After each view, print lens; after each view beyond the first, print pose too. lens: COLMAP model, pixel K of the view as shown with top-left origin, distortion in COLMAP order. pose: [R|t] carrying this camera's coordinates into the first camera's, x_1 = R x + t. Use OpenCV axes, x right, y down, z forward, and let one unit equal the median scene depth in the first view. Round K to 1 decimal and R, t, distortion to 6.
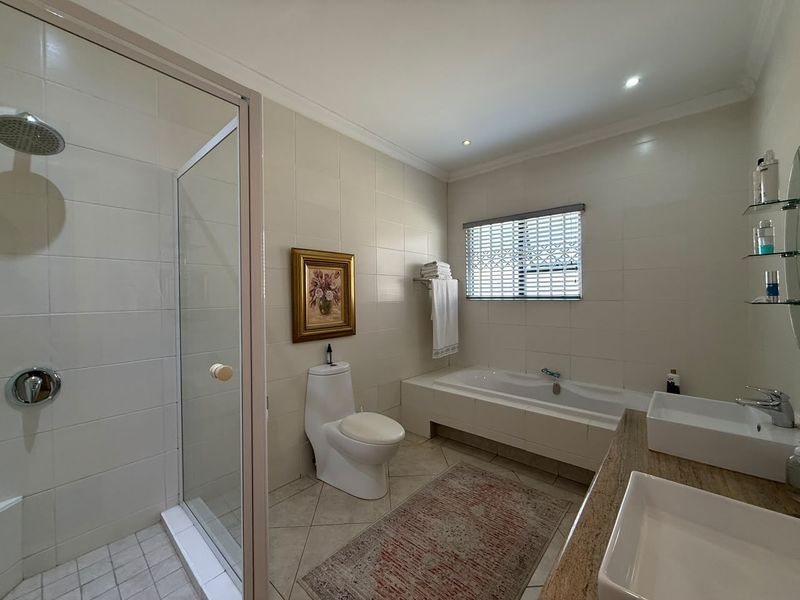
lens RADIAL K [[320.4, 0, 400.0], [0, 320.4, 300.0], [0, 0, 1]] dist [0.000404, -0.000045]
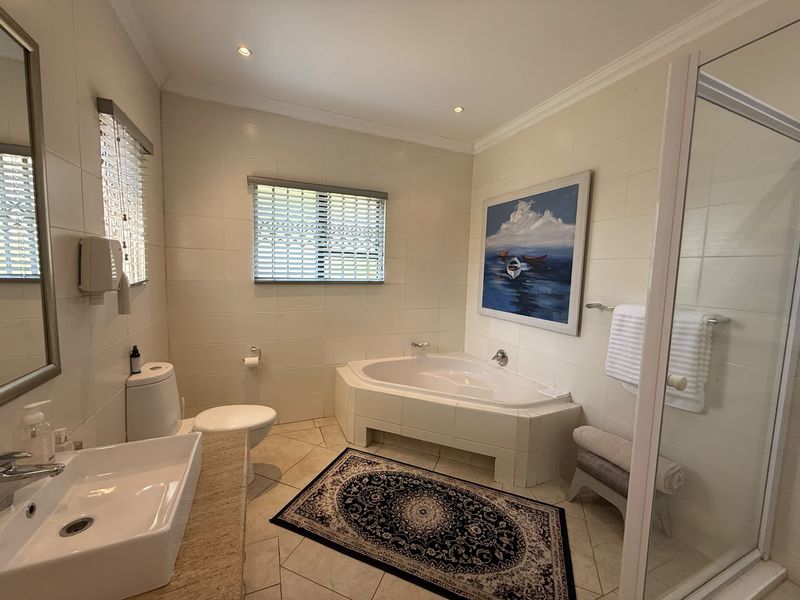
lens RADIAL K [[320.4, 0, 400.0], [0, 320.4, 300.0], [0, 0, 1]] dist [0.000404, -0.000045]
pose [[0.435416, -0.065065, 0.897875, -0.321876], [-0.019537, 0.996467, 0.081684, -0.034150], [-0.900017, -0.053108, 0.432607, 0.421295]]
